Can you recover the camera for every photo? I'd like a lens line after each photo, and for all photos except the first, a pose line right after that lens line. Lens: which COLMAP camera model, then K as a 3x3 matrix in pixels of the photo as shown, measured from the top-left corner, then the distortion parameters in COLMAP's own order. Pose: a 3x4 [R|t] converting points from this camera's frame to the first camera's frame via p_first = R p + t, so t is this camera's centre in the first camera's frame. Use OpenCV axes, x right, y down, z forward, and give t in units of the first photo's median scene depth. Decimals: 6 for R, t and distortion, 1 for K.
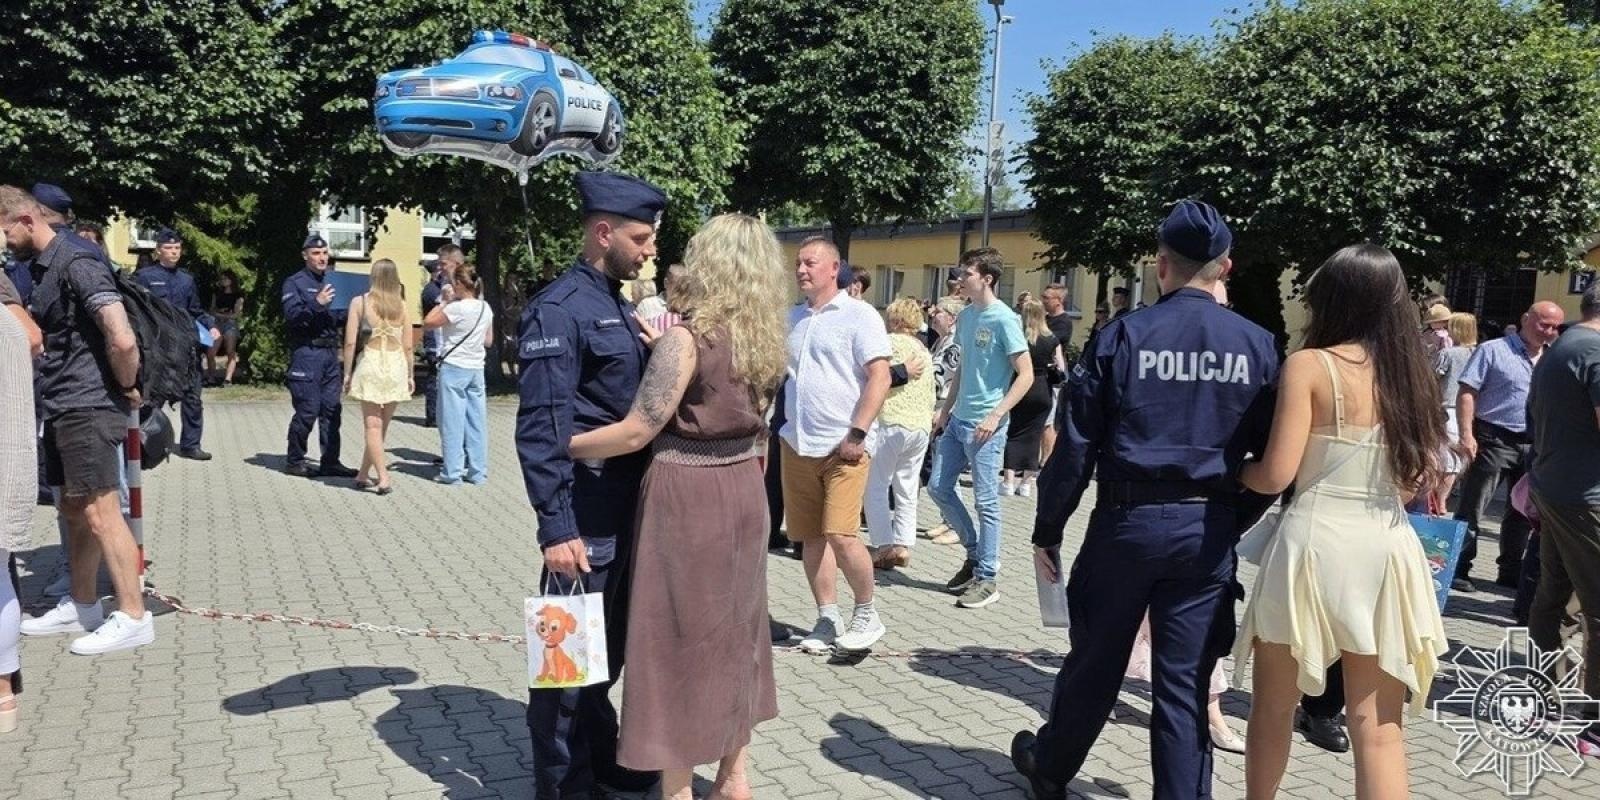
lens RADIAL K [[1145.3, 0, 729.9], [0, 1145.3, 425.5], [0, 0, 1]] dist [0.085074, -0.105333]
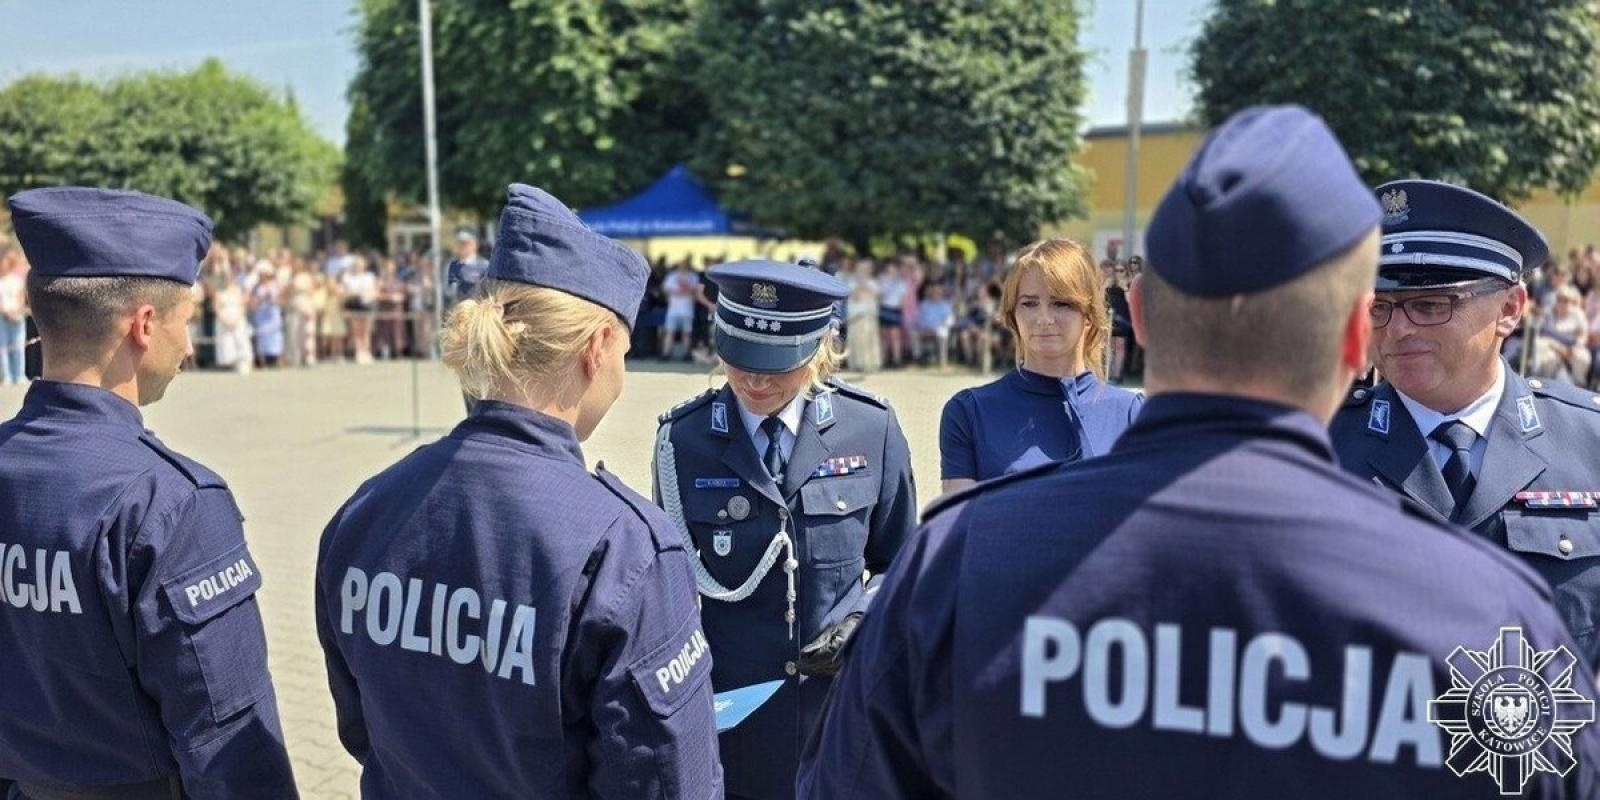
lens RADIAL K [[1196.2, 0, 723.4], [0, 1196.2, 400.7], [0, 0, 1]] dist [-0.000359, -0.001812]
pose [[0.731498, -0.120669, 0.671082, -0.100644], [0.103968, 0.992446, 0.065126, 0.071825], [-0.673871, 0.022132, 0.738518, -0.729529]]
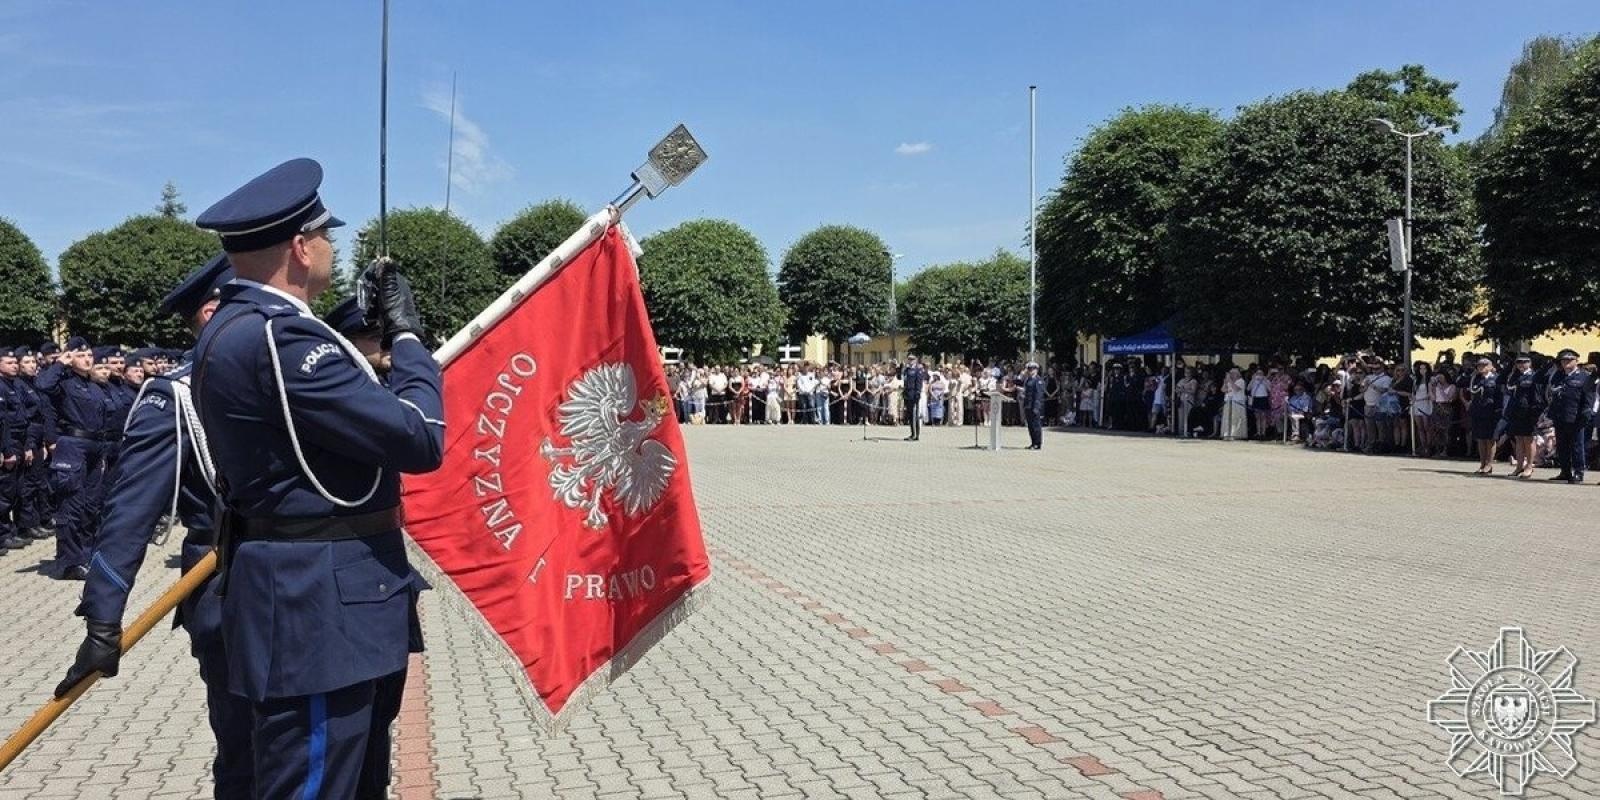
lens RADIAL K [[1145.3, 0, 729.9], [0, 1145.3, 425.5], [0, 0, 1]] dist [0.085074, -0.105333]
pose [[0.987575, -0.041299, -0.151626, 0.276663], [0.031012, 0.997093, -0.069590, 0.198478], [0.154059, 0.064023, 0.985985, -1.699241]]
